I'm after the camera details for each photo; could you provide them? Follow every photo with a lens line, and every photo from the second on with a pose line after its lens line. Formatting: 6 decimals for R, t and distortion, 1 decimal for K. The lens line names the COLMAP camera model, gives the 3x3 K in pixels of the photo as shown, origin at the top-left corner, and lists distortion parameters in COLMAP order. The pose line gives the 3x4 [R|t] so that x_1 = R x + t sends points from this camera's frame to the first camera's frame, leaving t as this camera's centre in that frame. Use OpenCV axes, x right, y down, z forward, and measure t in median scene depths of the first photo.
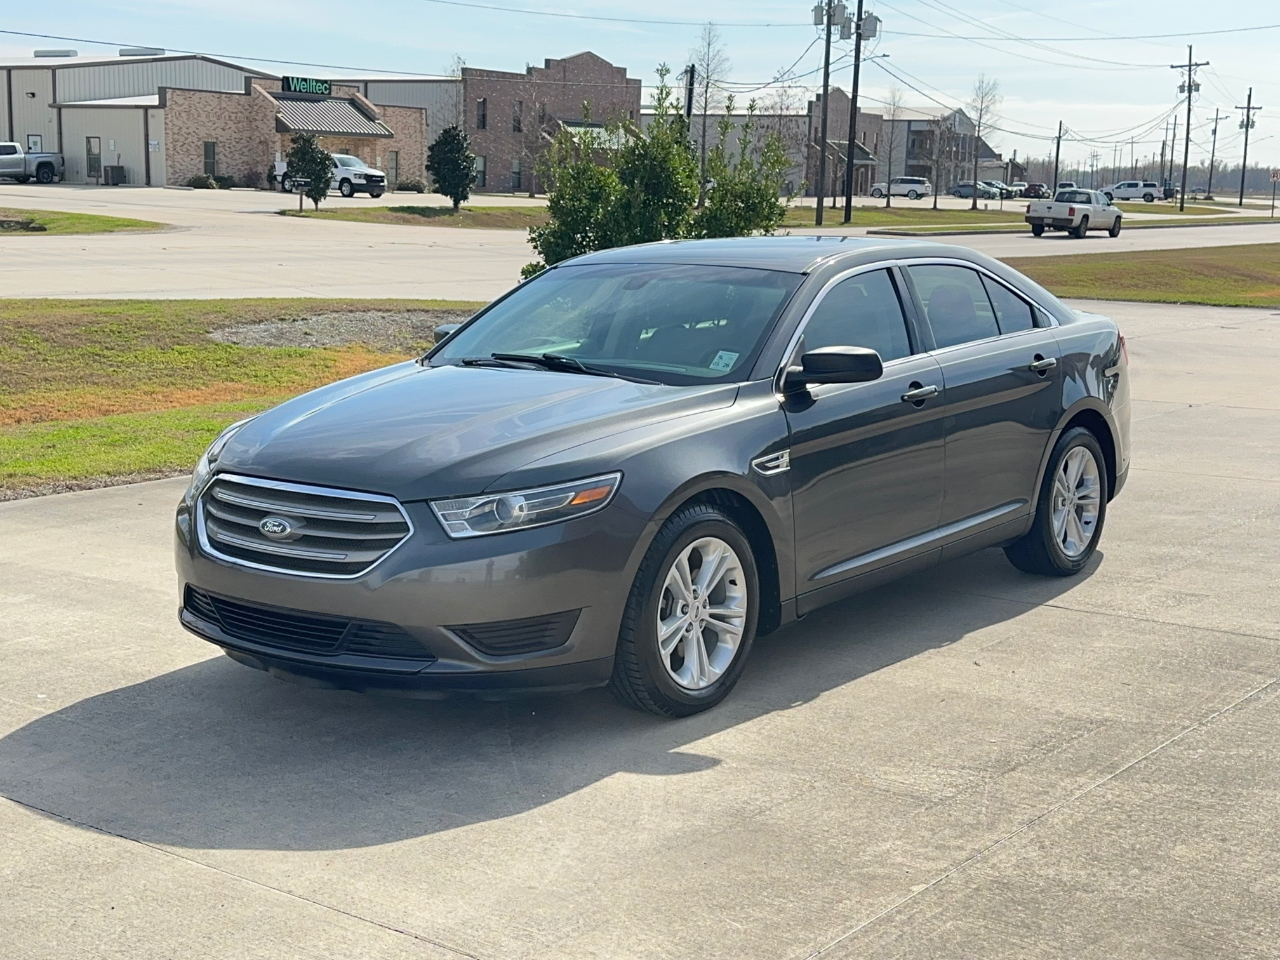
lens RADIAL K [[1763.5, 0, 639.8], [0, 1763.5, 485.6], [0, 0, 1]] dist [0.123169, 0.000000]
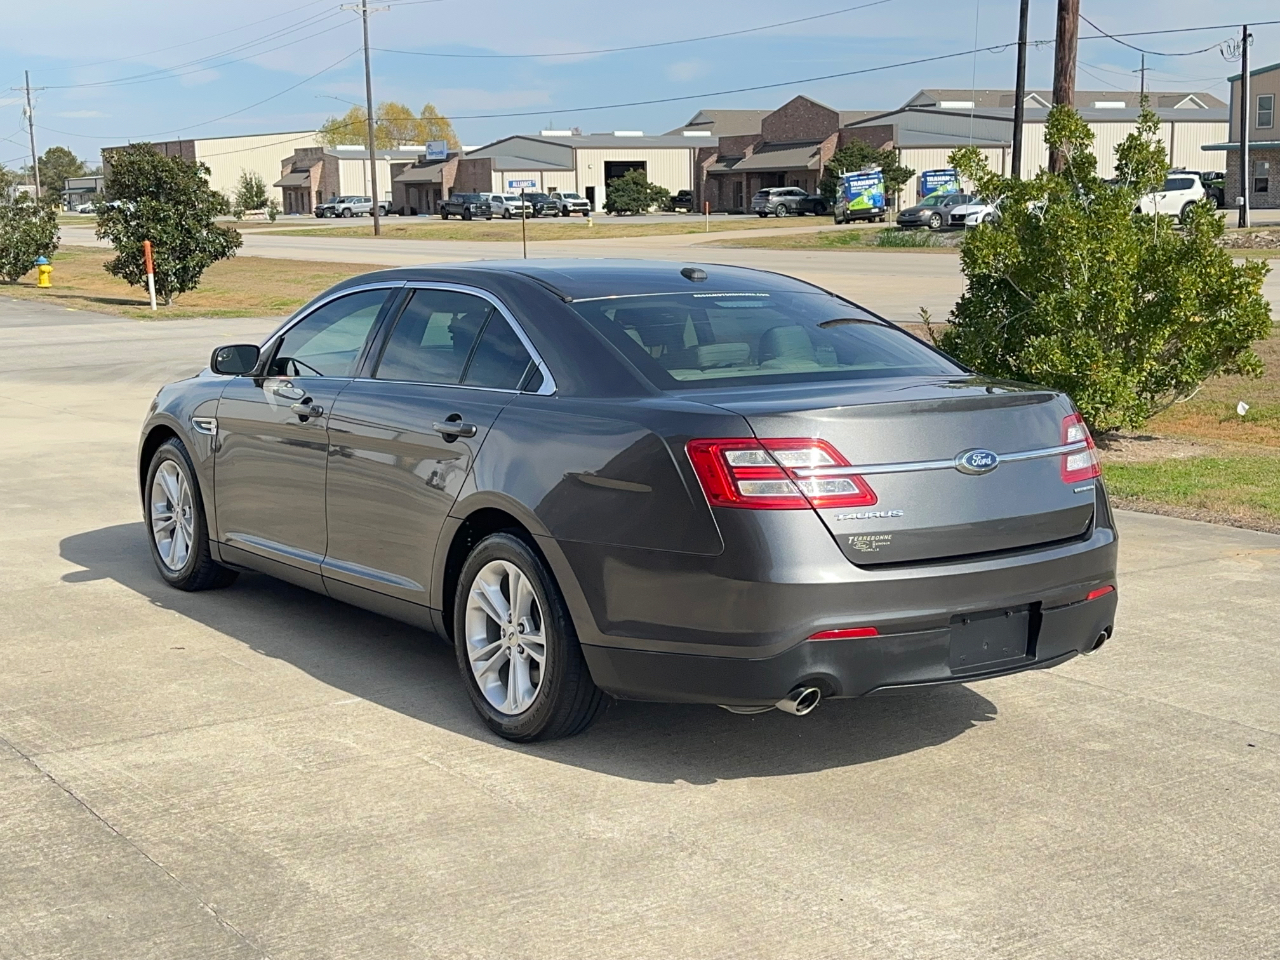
lens RADIAL K [[1839.2, 0, 631.2], [0, 1839.2, 477.7], [0, 0, 1]] dist [0.119724, 0.000000]
pose [[-0.293210, 0.130034, -0.947164, 1.156527], [-0.156359, 0.970846, 0.181689, -0.245777], [0.943175, 0.201371, -0.264330, 1.534810]]
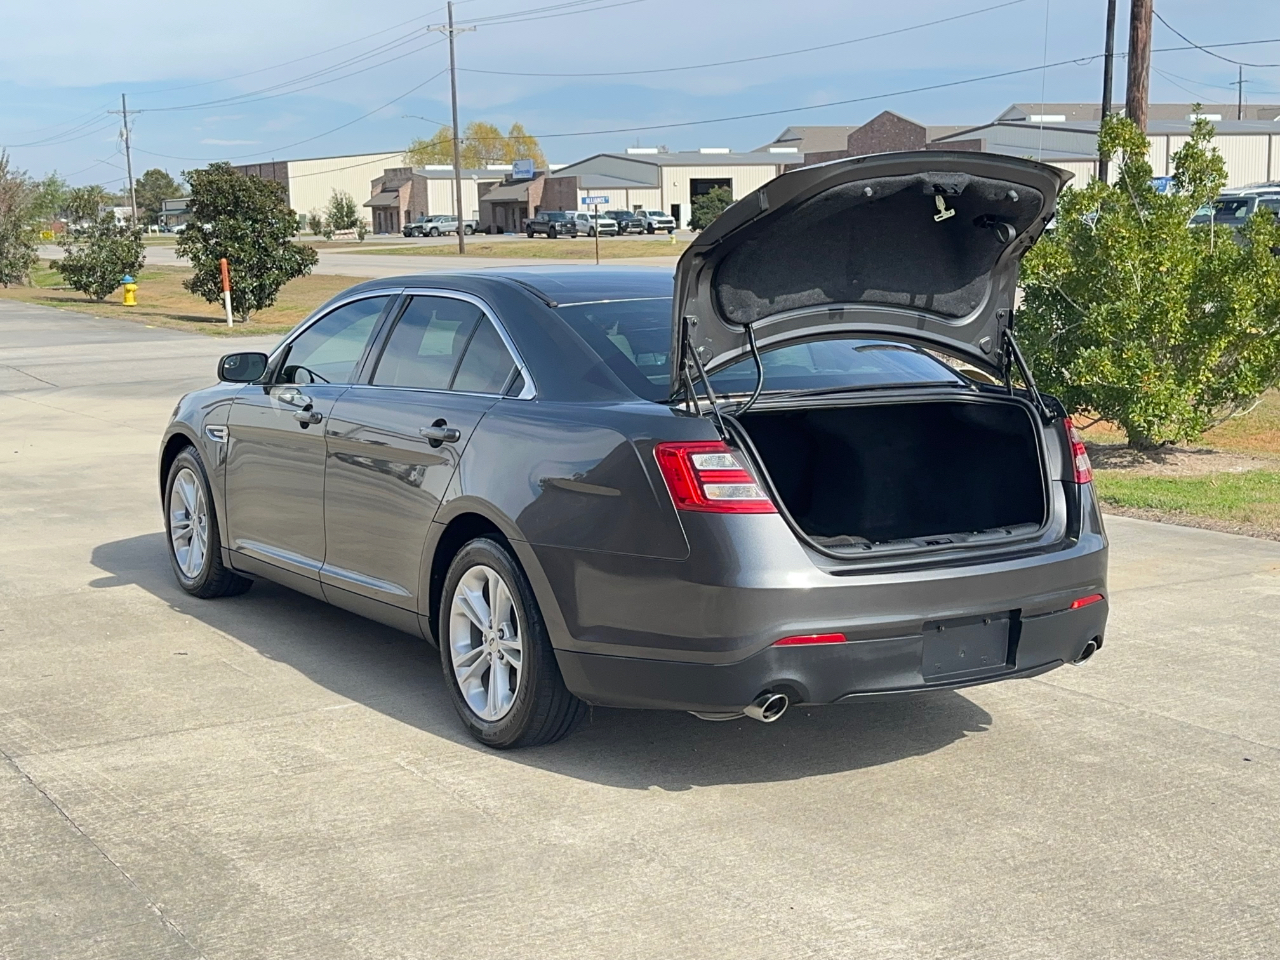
lens RADIAL K [[1839.2, 0, 626.9], [0, 1839.2, 485.3], [0, 0, 1]] dist [0.119724, 0.000000]
pose [[-0.342618, 0.123603, -0.931308, 1.133569], [-0.149692, 0.971460, 0.184002, -0.246781], [0.927472, 0.202452, -0.314338, 1.586294]]
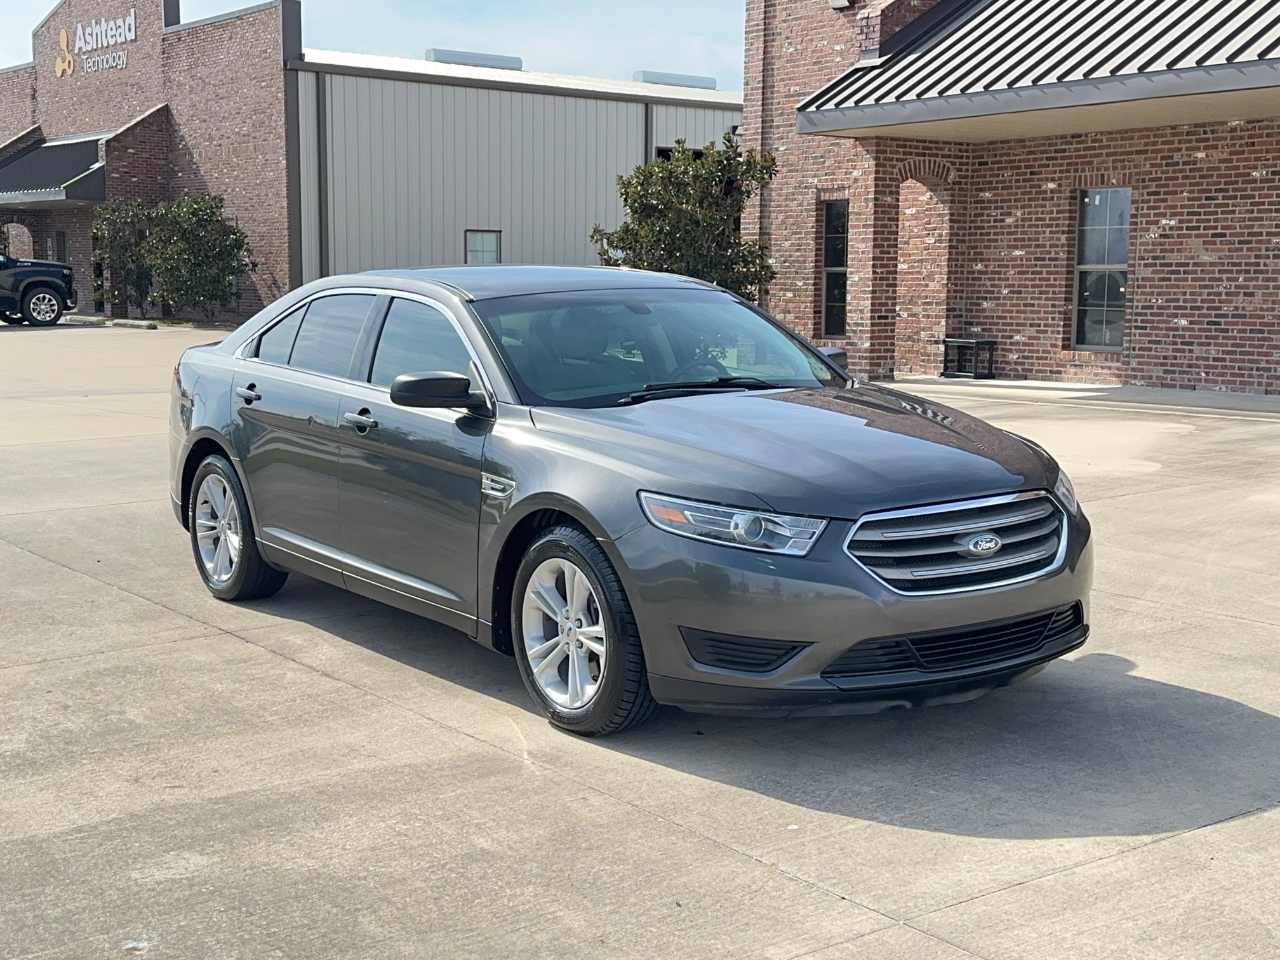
lens RADIAL K [[1763.5, 0, 644.9], [0, 1763.5, 490.5], [0, 0, 1]] dist [0.123169, 0.000000]
pose [[0.281231, -0.143423, 0.948862, -1.037795], [0.166388, 0.981080, 0.098978, -0.118477], [-0.945105, 0.130043, 0.299774, 0.751441]]
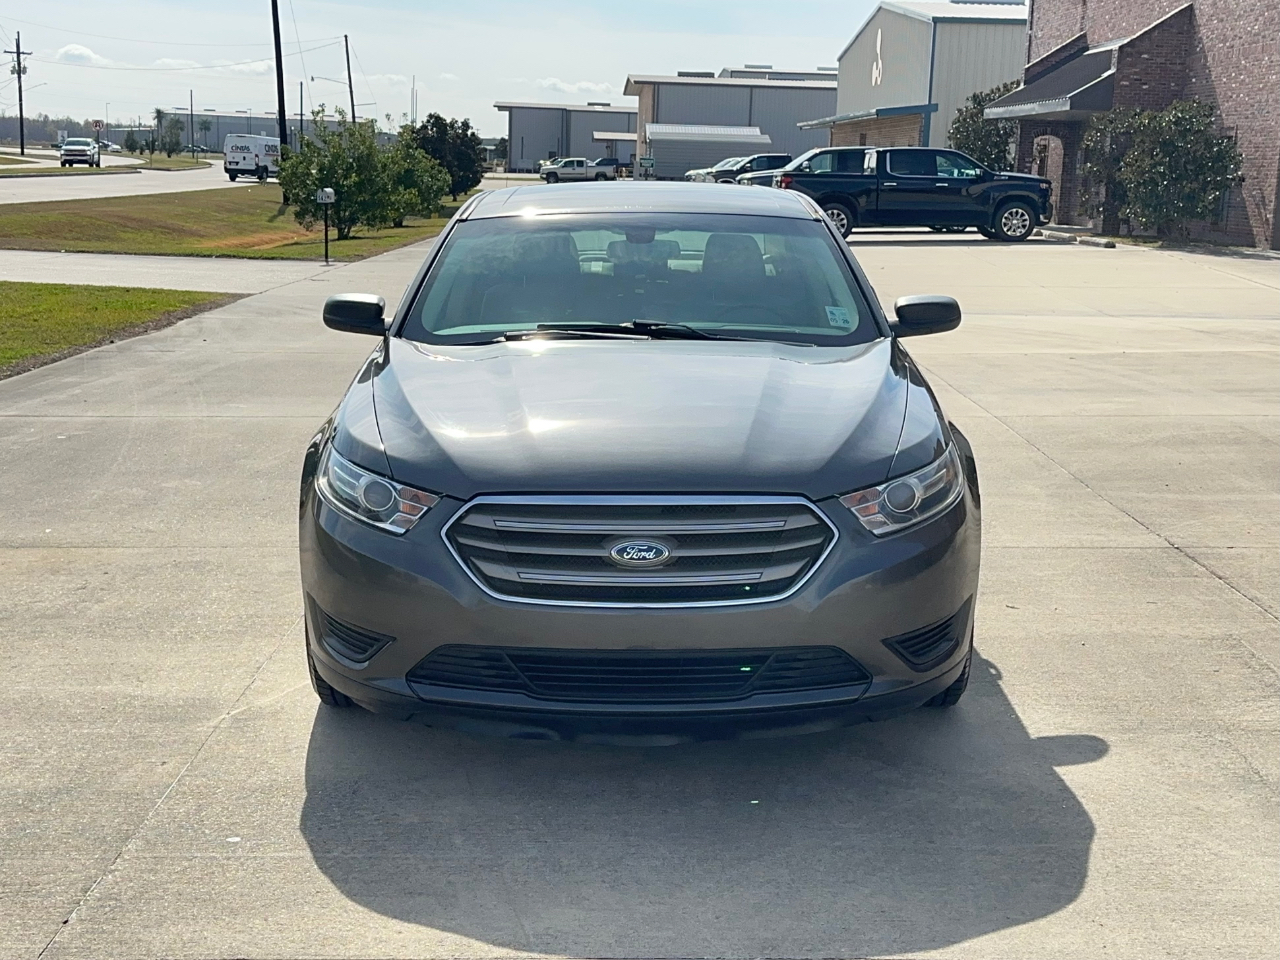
lens RADIAL K [[1839.2, 0, 636.8], [0, 1839.2, 486.6], [0, 0, 1]] dist [0.119724, 0.000000]
pose [[0.793963, -0.108565, 0.598194, -0.595546], [0.096429, 0.993959, 0.052406, -0.042057], [-0.600270, 0.016075, 0.799636, 0.294866]]
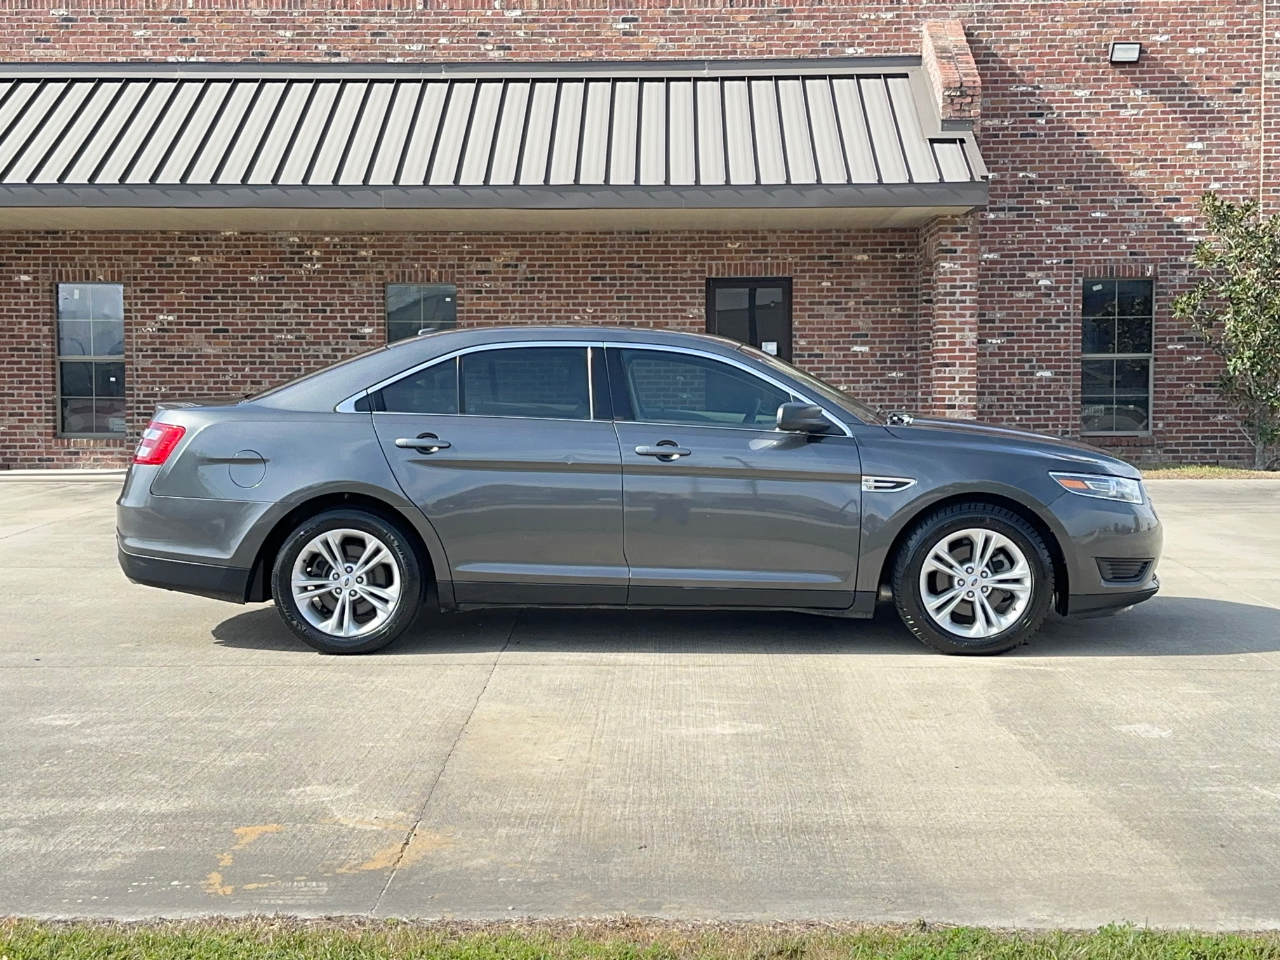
lens RADIAL K [[1763.5, 0, 630.5], [0, 1763.5, 522.4], [0, 0, 1]] dist [0.123169, 0.000000]
pose [[-0.588642, -0.086359, 0.803768, -1.058304], [0.125811, 0.972376, 0.196612, -0.282225], [-0.798544, 0.216857, -0.561517, 1.959107]]
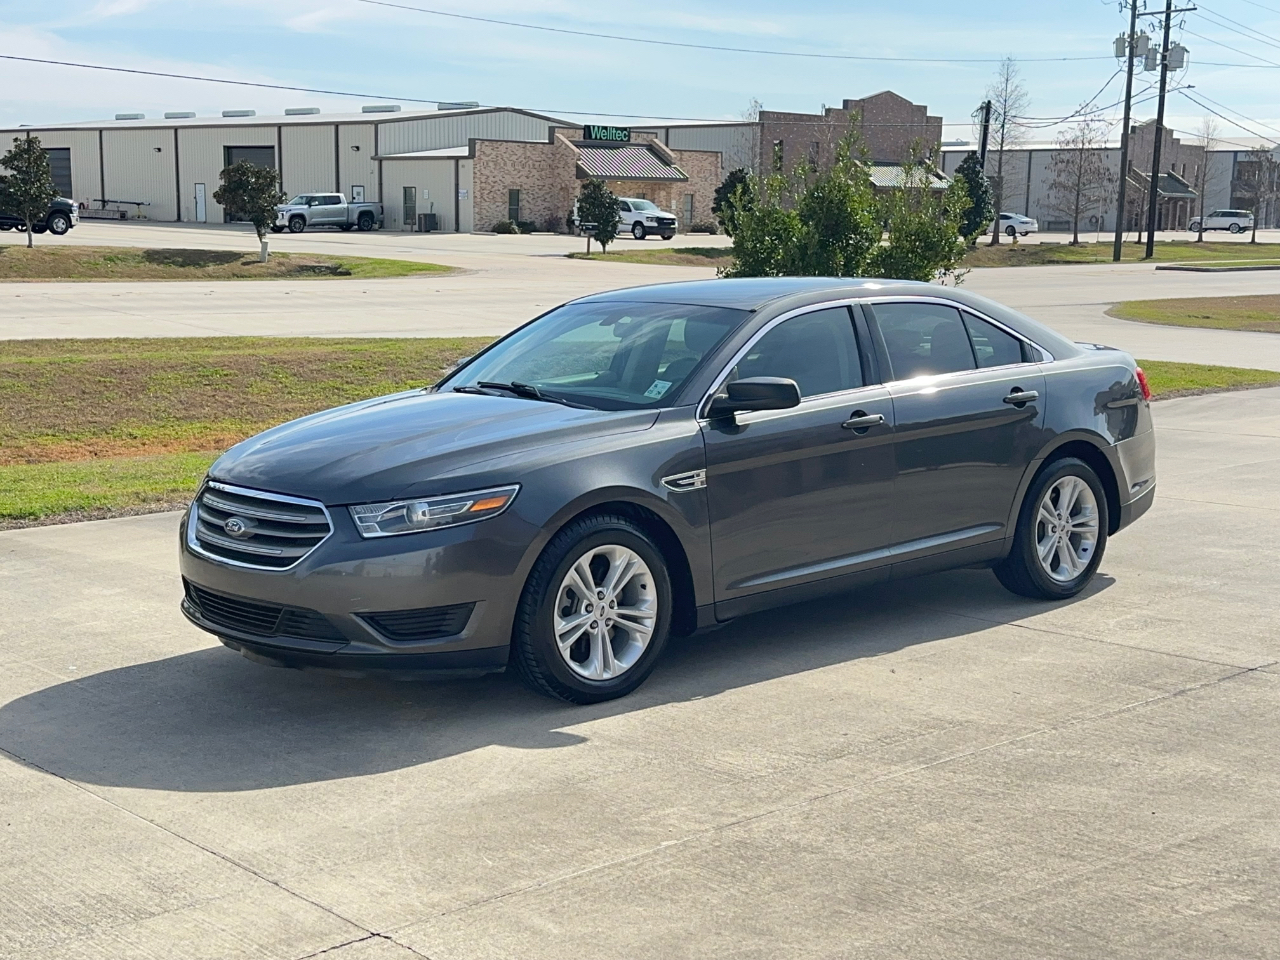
lens RADIAL K [[1763.5, 0, 632.6], [0, 1763.5, 482.3], [0, 0, 1]] dist [0.123169, 0.000000]
pose [[0.983395, 0.016587, -0.180717, 0.227645], [-0.020838, 0.999548, -0.021651, 0.012086], [0.180276, 0.025057, 0.983297, -0.093222]]
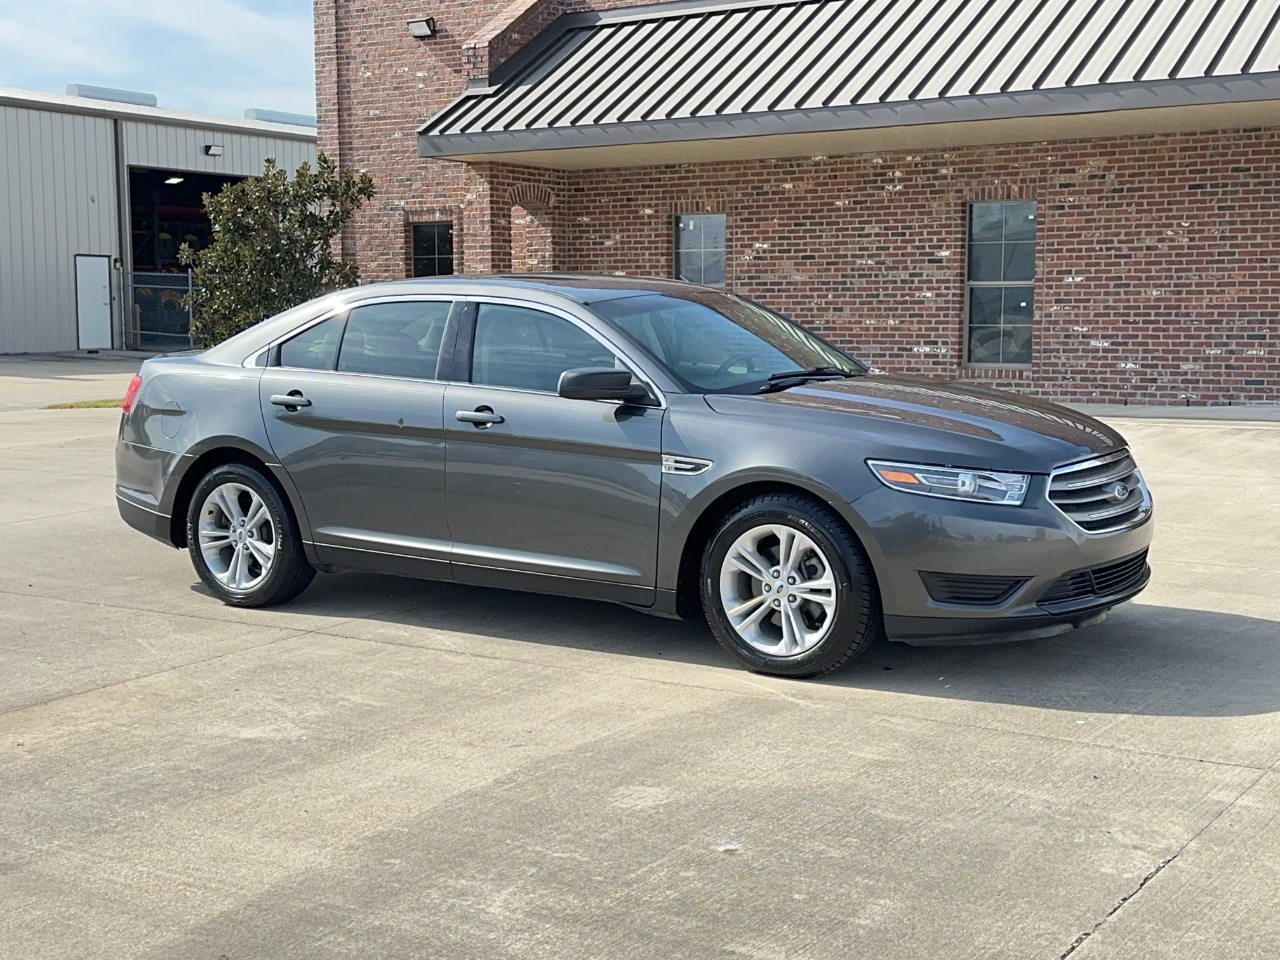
lens RADIAL K [[1763.5, 0, 652.0], [0, 1763.5, 523.2], [0, 0, 1]] dist [0.123169, 0.000000]
pose [[-0.069952, -0.151639, 0.985958, -1.206244], [0.173656, 0.971436, 0.161727, -0.181541], [-0.982319, 0.182531, -0.041621, 1.179727]]
